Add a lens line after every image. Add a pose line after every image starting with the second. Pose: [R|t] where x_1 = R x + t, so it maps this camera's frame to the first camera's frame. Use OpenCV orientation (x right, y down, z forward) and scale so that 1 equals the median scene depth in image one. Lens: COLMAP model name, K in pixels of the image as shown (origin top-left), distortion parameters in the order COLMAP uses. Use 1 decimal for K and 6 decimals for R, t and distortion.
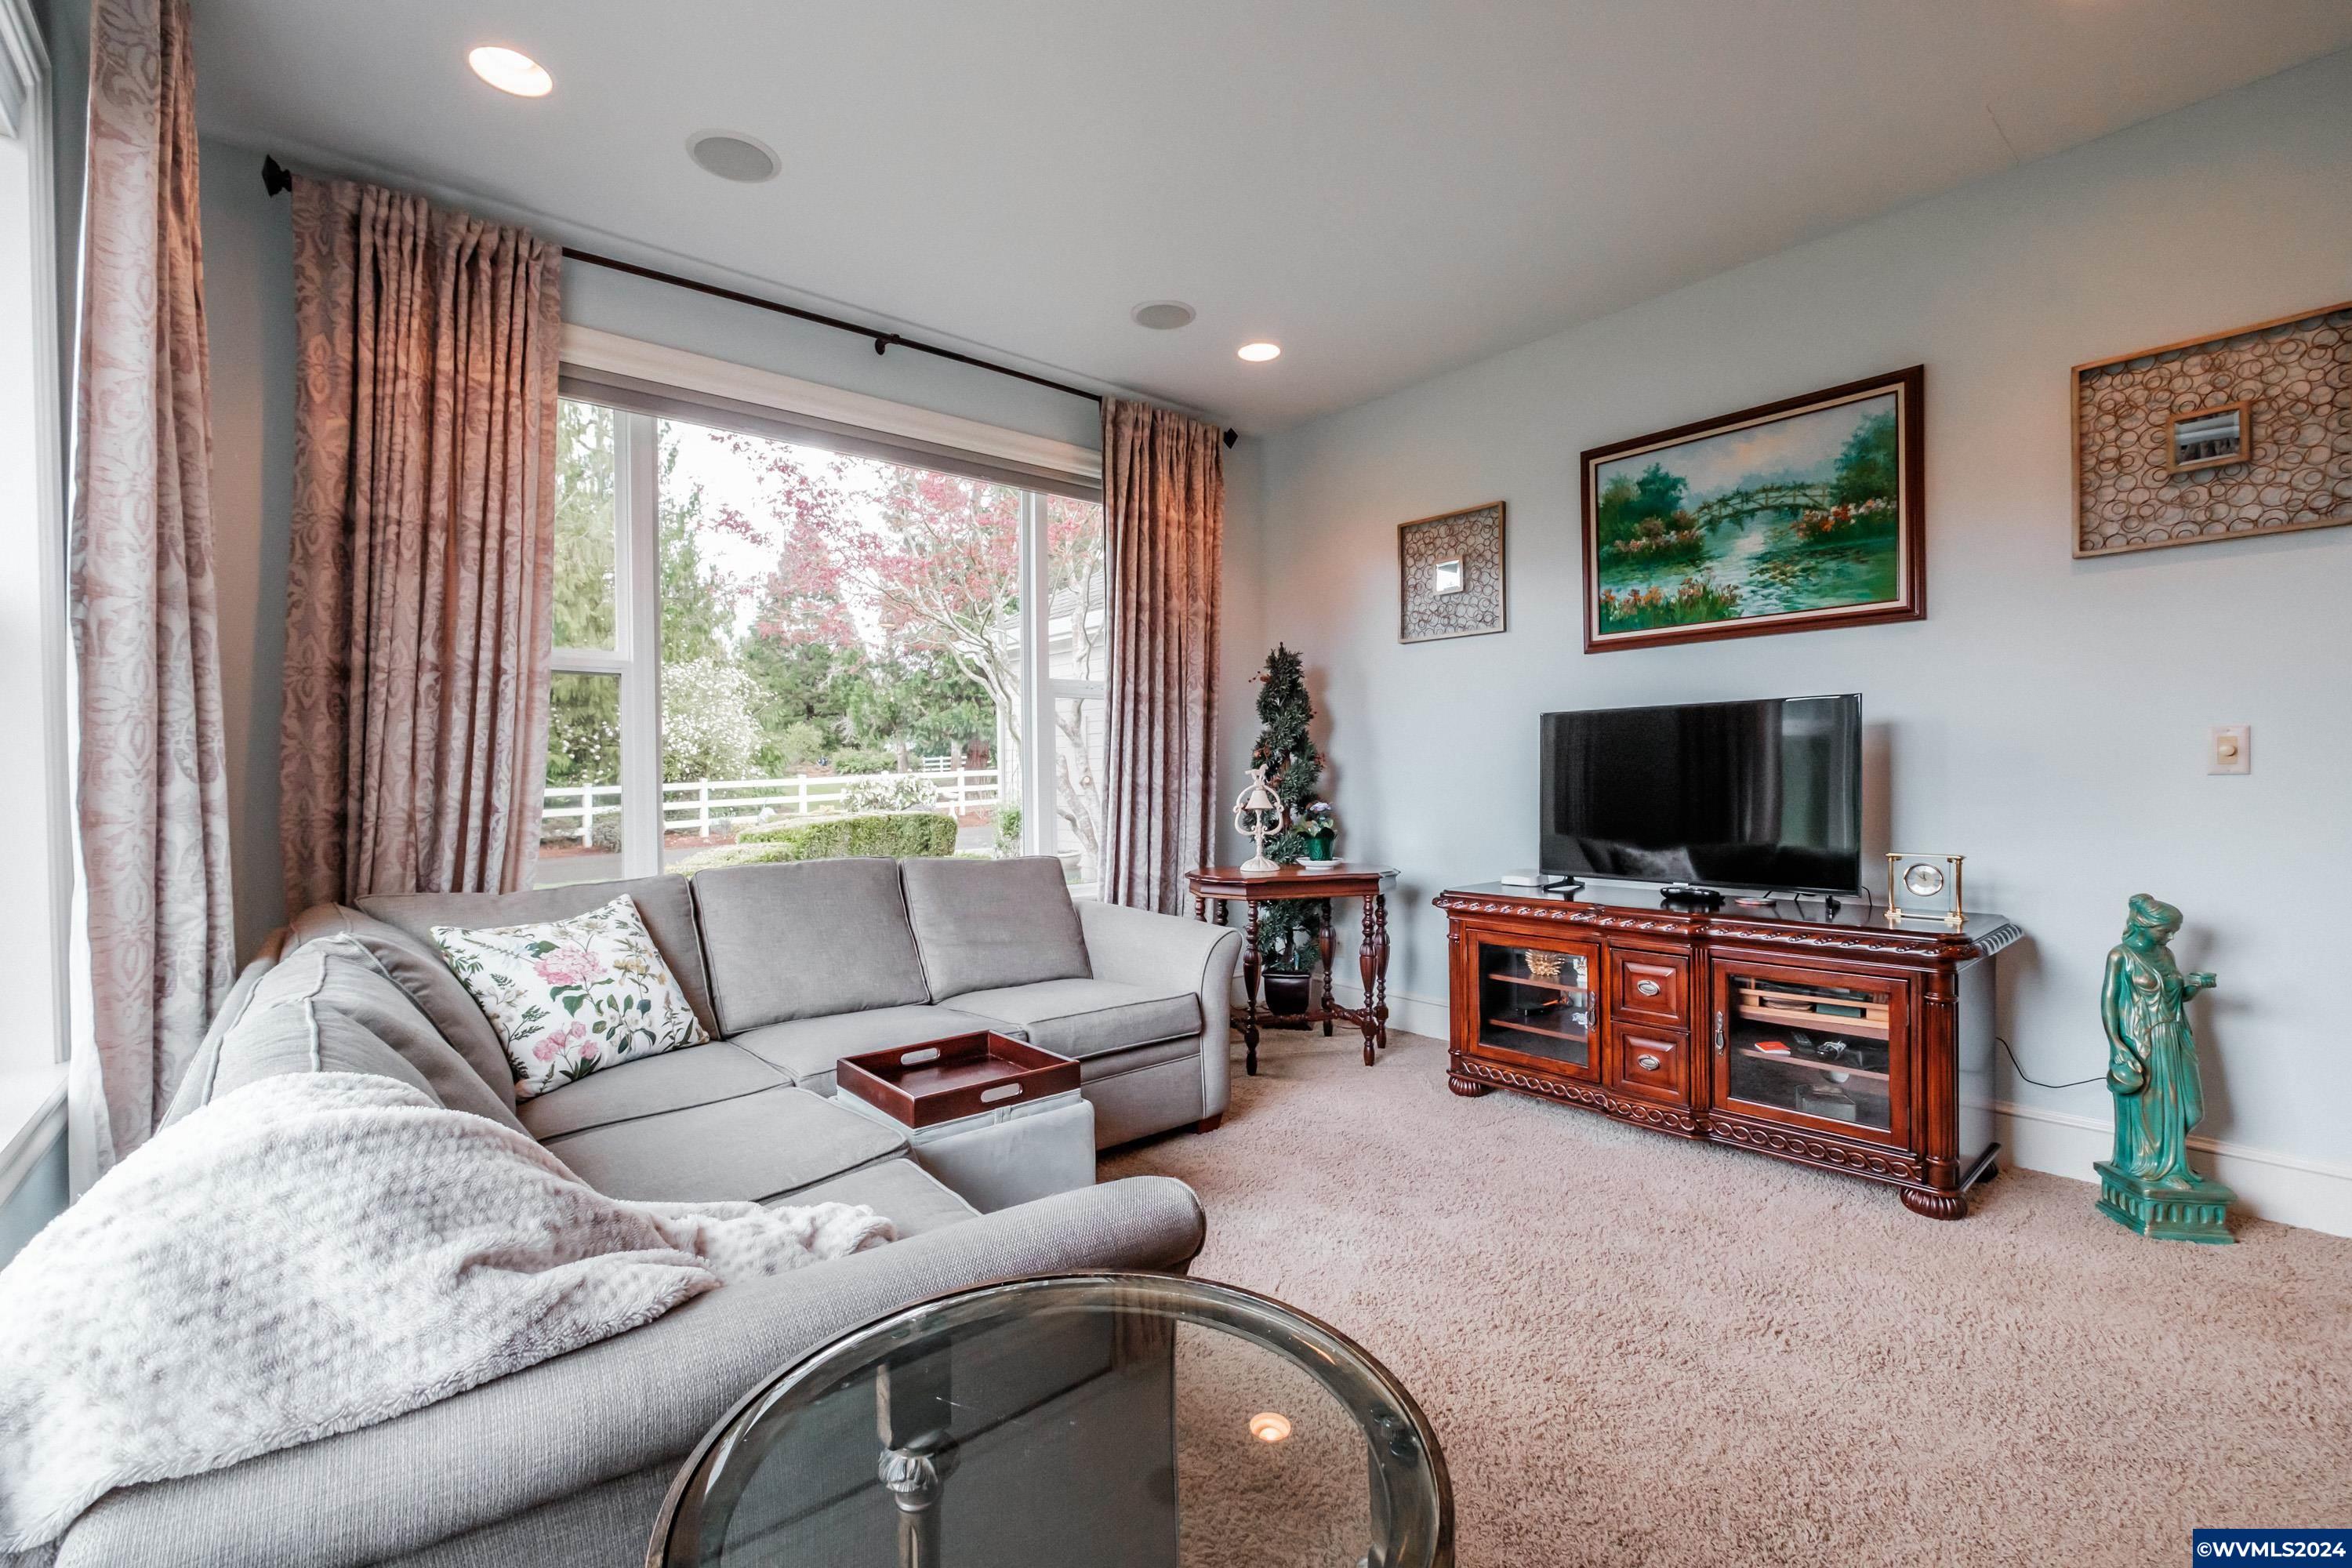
lens RADIAL K [[1022.6, 0, 1171.1], [0, 1022.6, 784.7], [0, 0, 1]] dist [-0.001951, -0.000165]
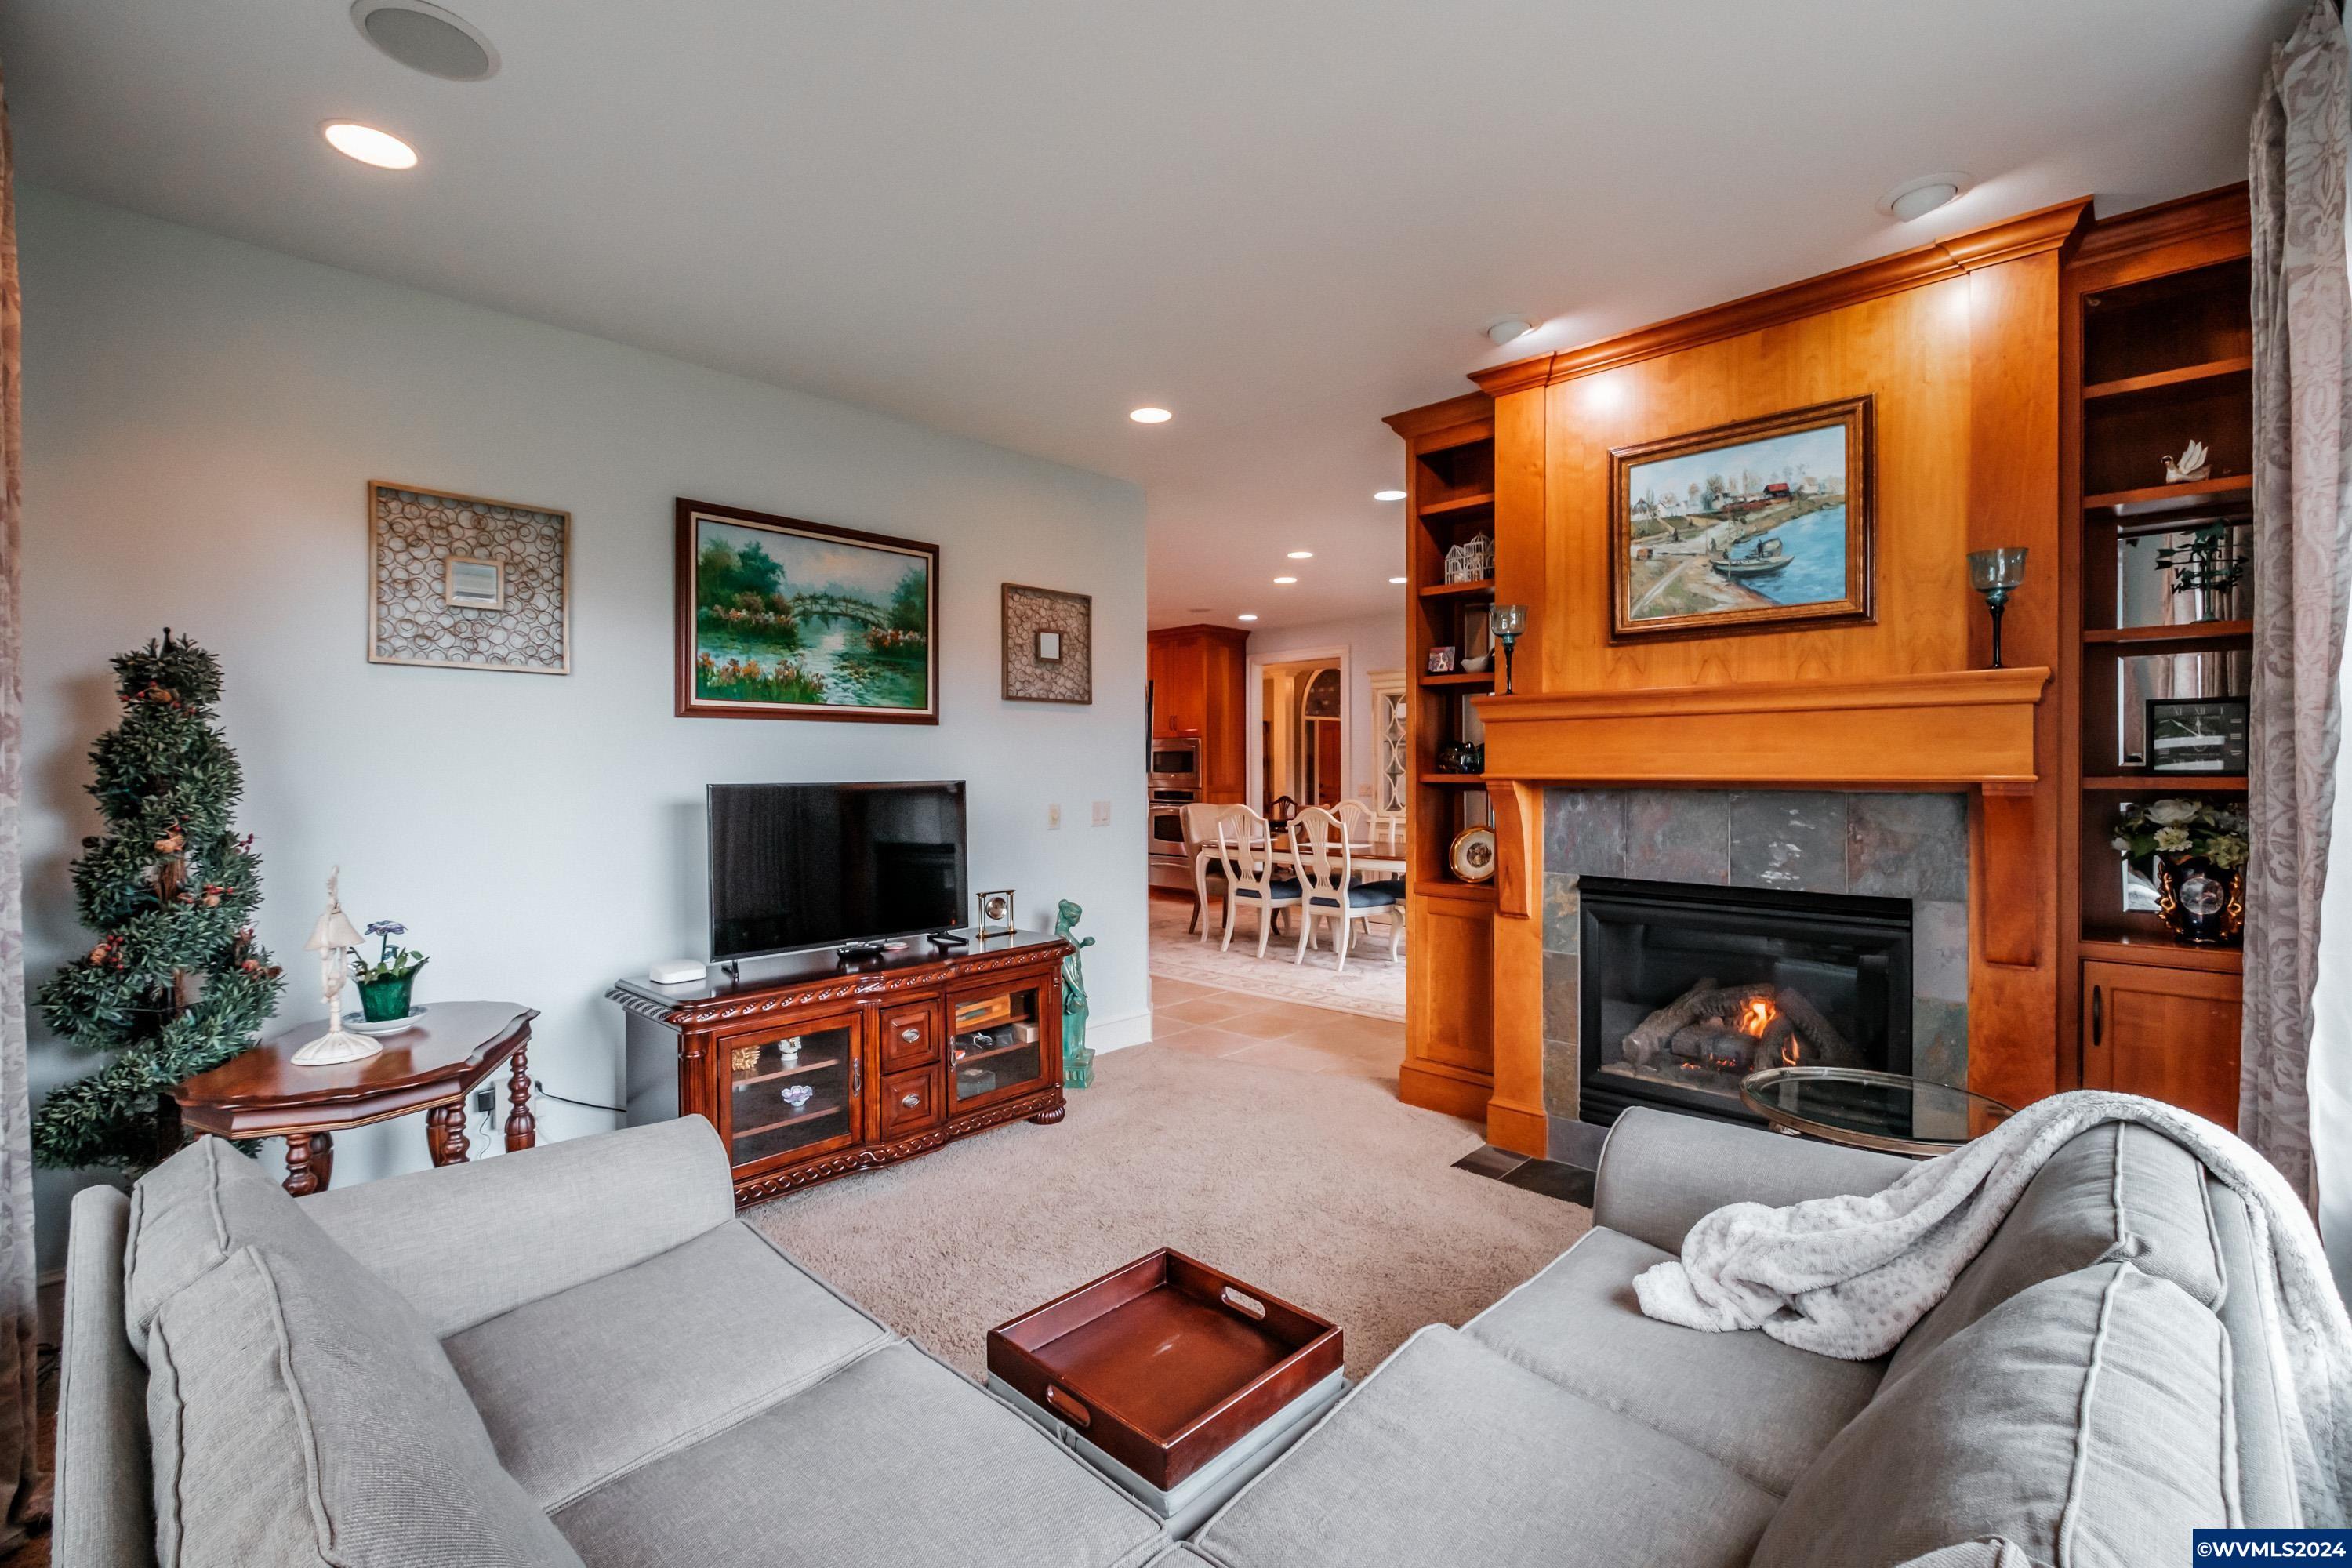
lens RADIAL K [[1022.6, 0, 1171.6], [0, 1022.6, 774.1], [0, 0, 1]] dist [-0.001951, -0.000165]
pose [[-0.097654, 0.005771, 0.995204, -0.605350], [0.012070, 0.999917, -0.004614, -0.073232], [-0.995147, 0.011562, -0.097716, 0.709316]]
